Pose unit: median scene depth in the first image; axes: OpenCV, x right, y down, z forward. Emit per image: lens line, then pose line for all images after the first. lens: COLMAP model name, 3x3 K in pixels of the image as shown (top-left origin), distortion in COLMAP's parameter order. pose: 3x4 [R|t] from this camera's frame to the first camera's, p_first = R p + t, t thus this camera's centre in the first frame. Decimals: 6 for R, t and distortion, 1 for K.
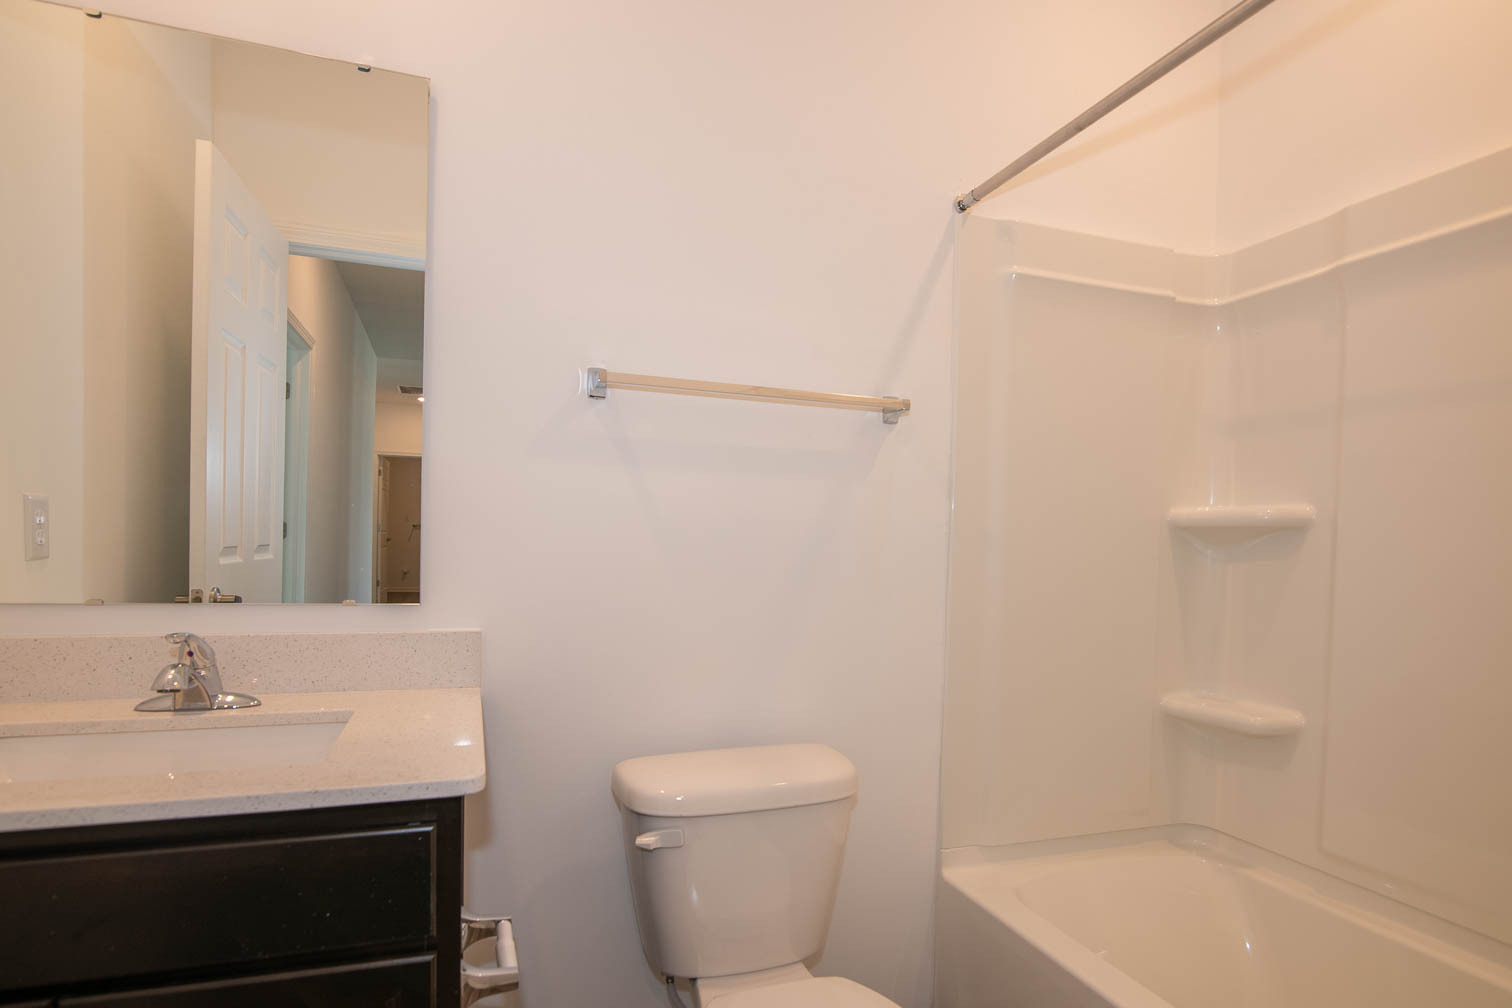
lens RADIAL K [[728.3, 0, 756.0], [0, 728.3, 504.0], [0, 0, 1]] dist [-0.016775, 0.000214]
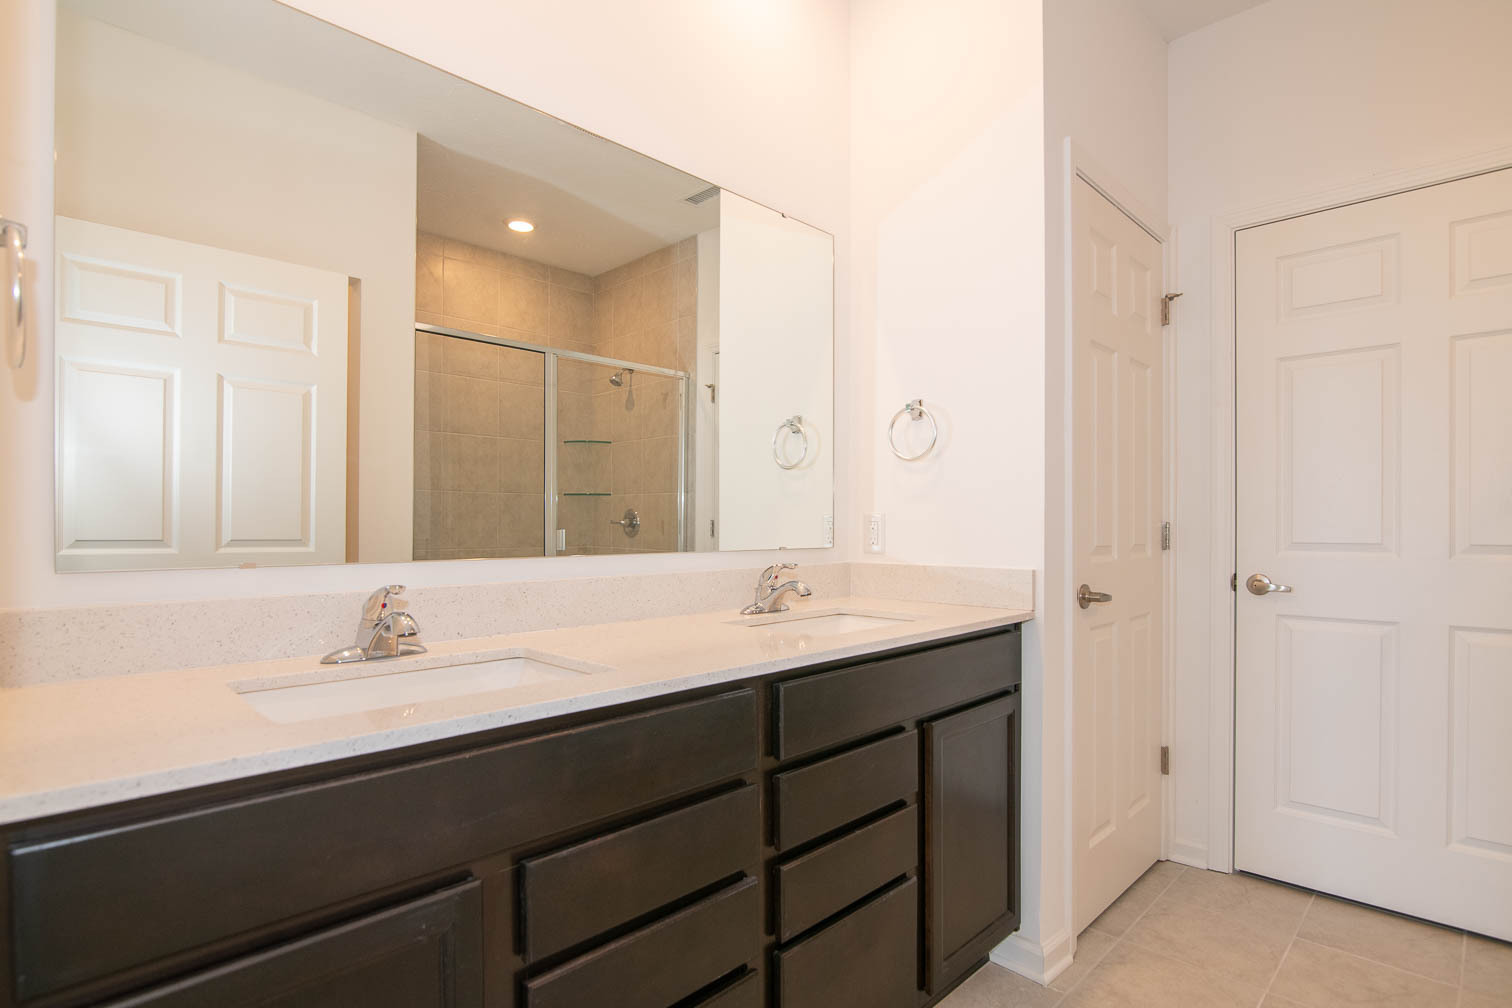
lens RADIAL K [[728.3, 0, 756.0], [0, 728.3, 504.0], [0, 0, 1]] dist [-0.016775, 0.000214]
pose [[0.920897, 0.006223, 0.389757, -0.696734], [-0.031207, 0.997840, 0.057802, -0.024567], [-0.388556, -0.065393, 0.919102, -0.201750]]
